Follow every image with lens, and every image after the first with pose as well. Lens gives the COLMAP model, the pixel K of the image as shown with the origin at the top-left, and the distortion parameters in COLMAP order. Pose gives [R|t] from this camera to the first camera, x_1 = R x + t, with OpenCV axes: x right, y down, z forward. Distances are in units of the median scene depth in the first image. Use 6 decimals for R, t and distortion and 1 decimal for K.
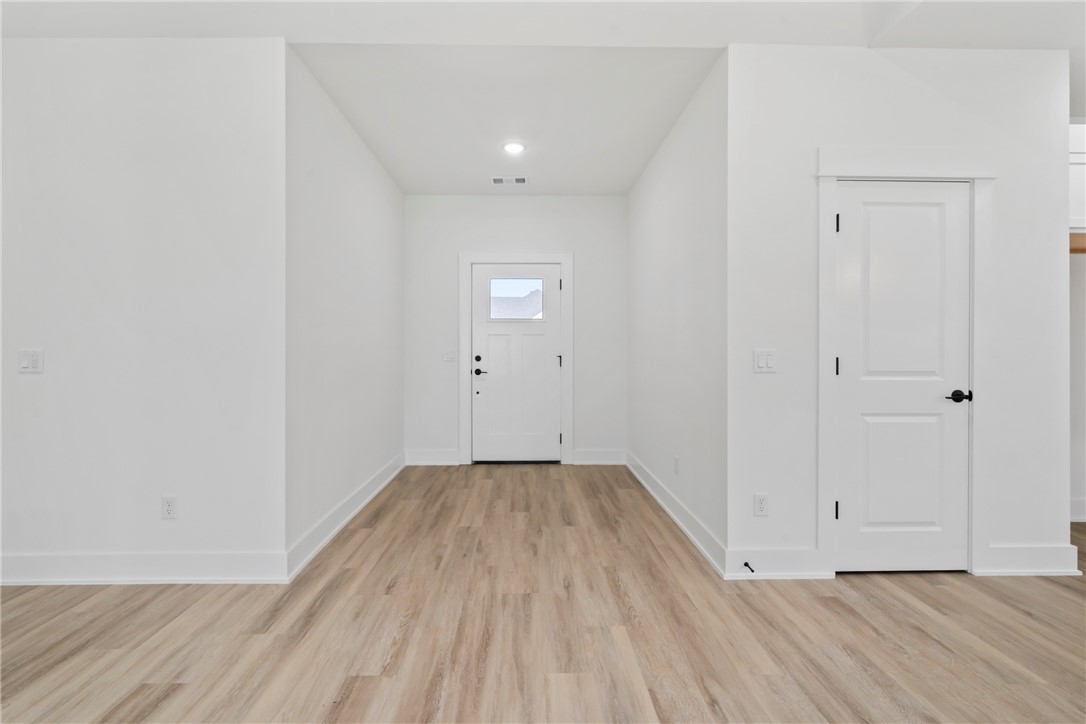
lens RADIAL K [[502.9, 0, 535.1], [0, 502.9, 349.5], [0, 0, 1]] dist [-0.000623, 0.000194]
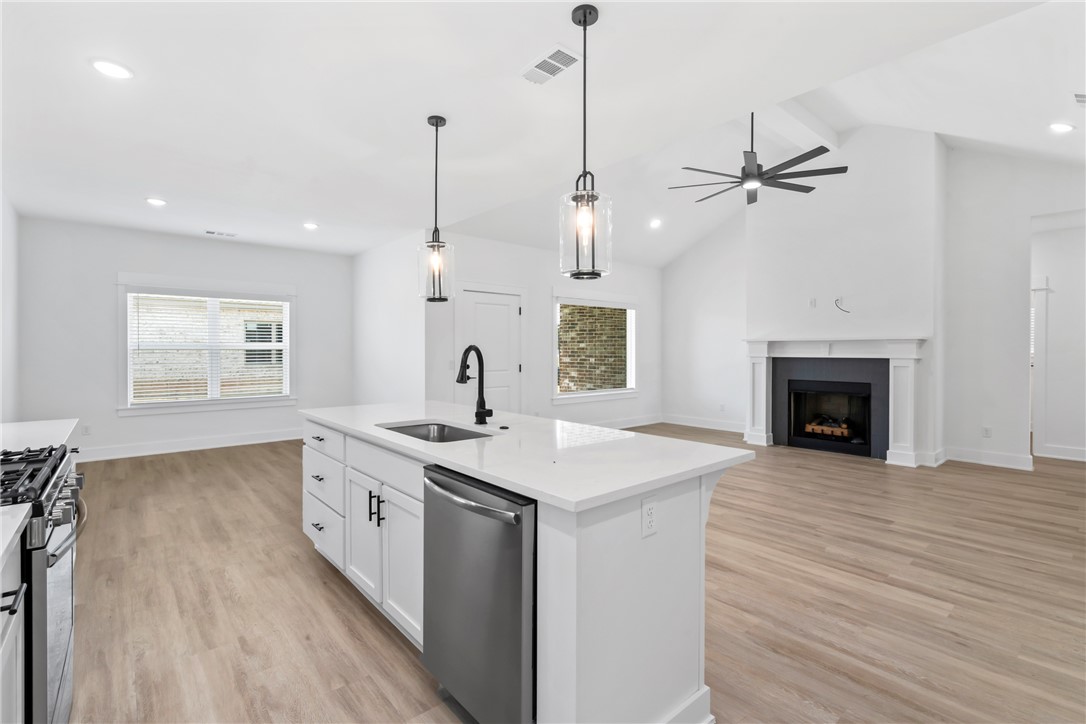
lens RADIAL K [[495.2, 0, 540.1], [0, 495.2, 354.1], [0, 0, 1]] dist [-0.003006, 0.000341]
pose [[-0.773587, 0.004553, -0.633673, 1.784422], [-0.000469, 0.999970, 0.007758, -0.046823], [0.633689, 0.006298, -0.773562, 0.799116]]
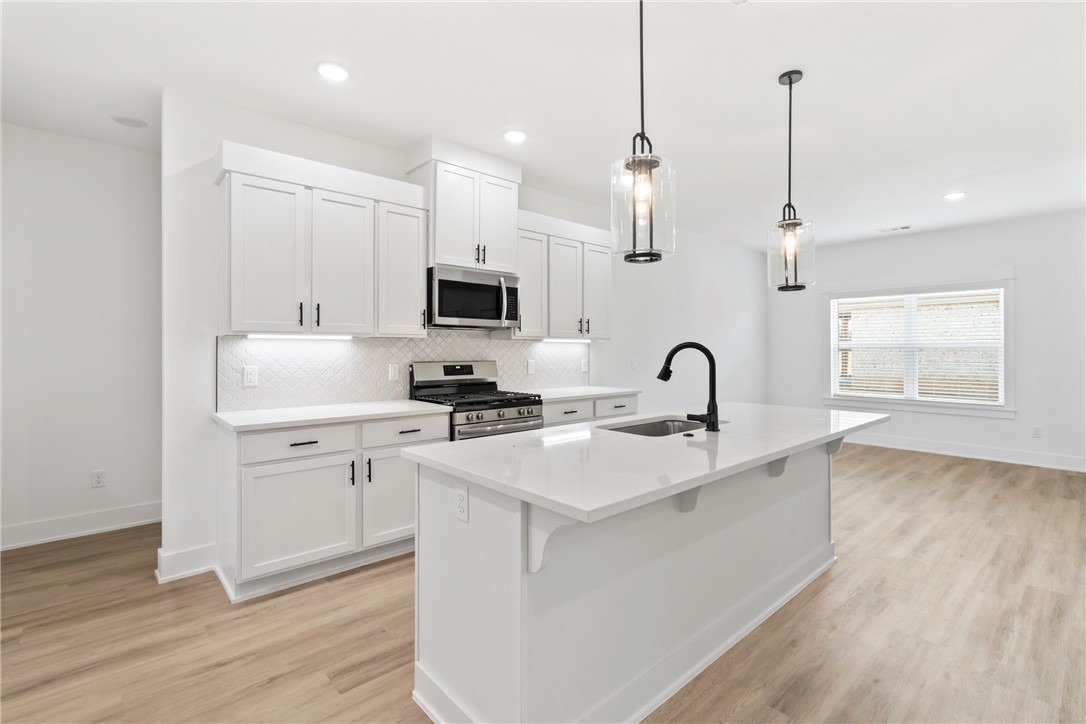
lens RADIAL K [[500.5, 0, 537.0], [0, 500.5, 342.9], [0, 0, 1]] dist [-0.005437, 0.001753]
pose [[-0.643777, 0.009485, 0.765154, 0.777408], [0.000466, 0.999928, -0.012004, -0.045043], [-0.765213, -0.007371, -0.643735, 0.767070]]
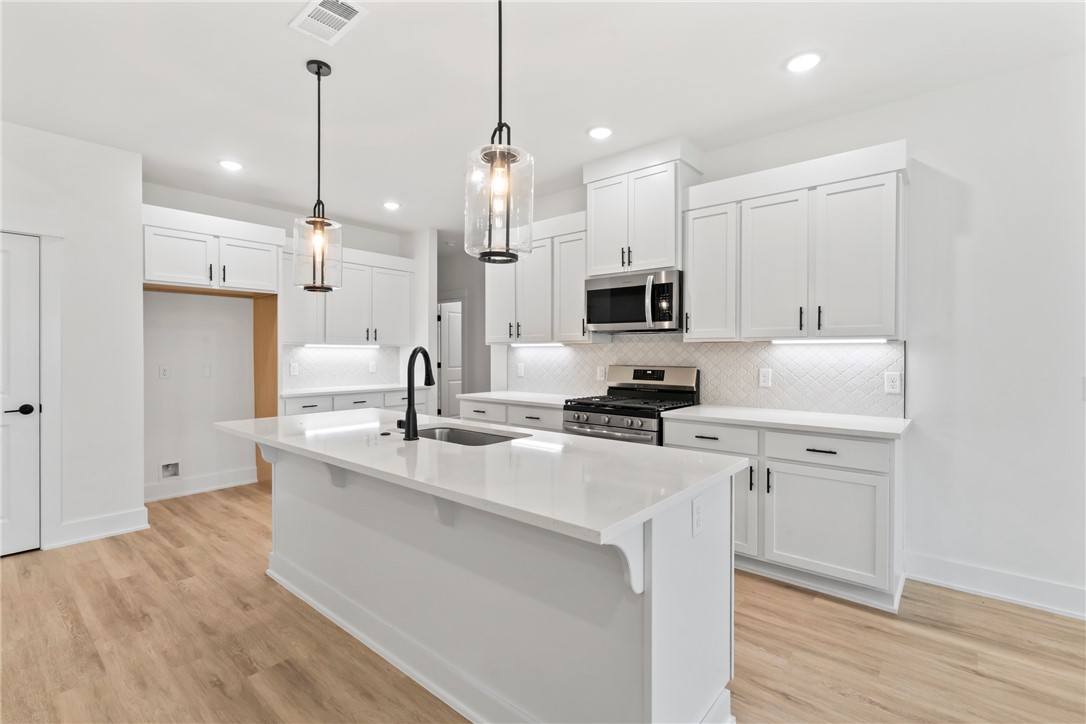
lens RADIAL K [[492.0, 0, 544.0], [0, 492.0, 358.3], [0, 0, 1]] dist [-0.002160, -0.000324]
pose [[0.665582, -0.007519, 0.746287, 0.789564], [-0.000772, 0.999942, 0.010764, -0.045739], [-0.746325, -0.007741, 0.665537, -0.744638]]
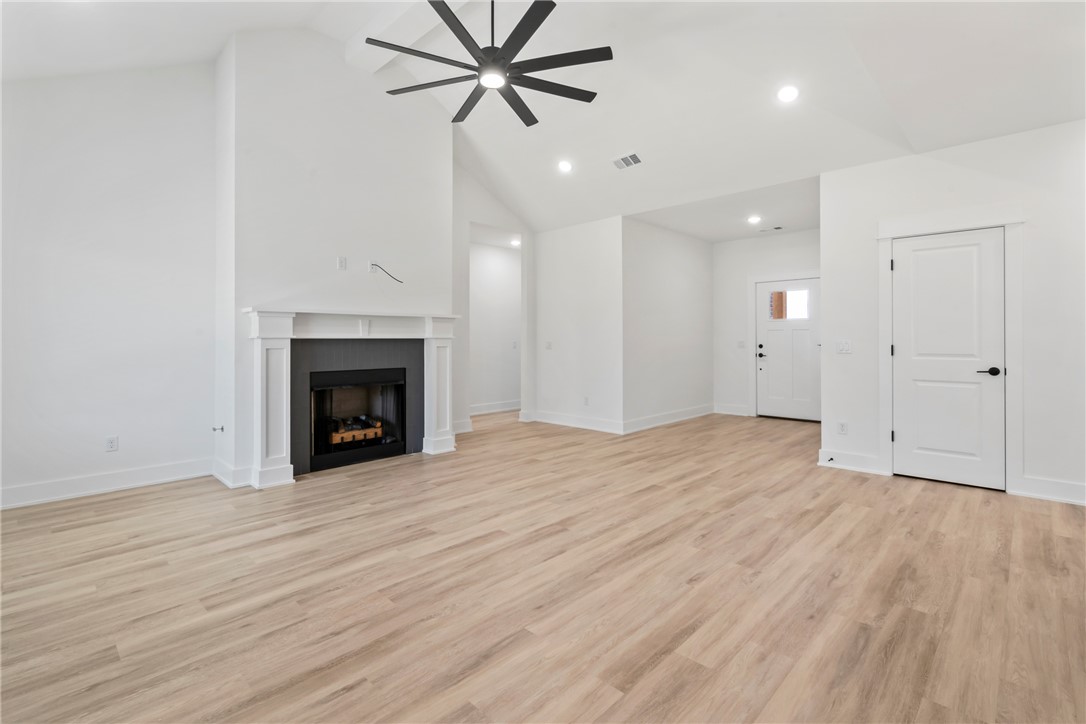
lens RADIAL K [[500.5, 0, 537.0], [0, 500.5, 342.9], [0, 0, 1]] dist [-0.005437, 0.001753]
pose [[0.697617, 0.001091, -0.716470, 0.952535], [0.003174, 0.999984, 0.004614, -0.003024], [0.716464, -0.005493, 0.697603, -0.996848]]
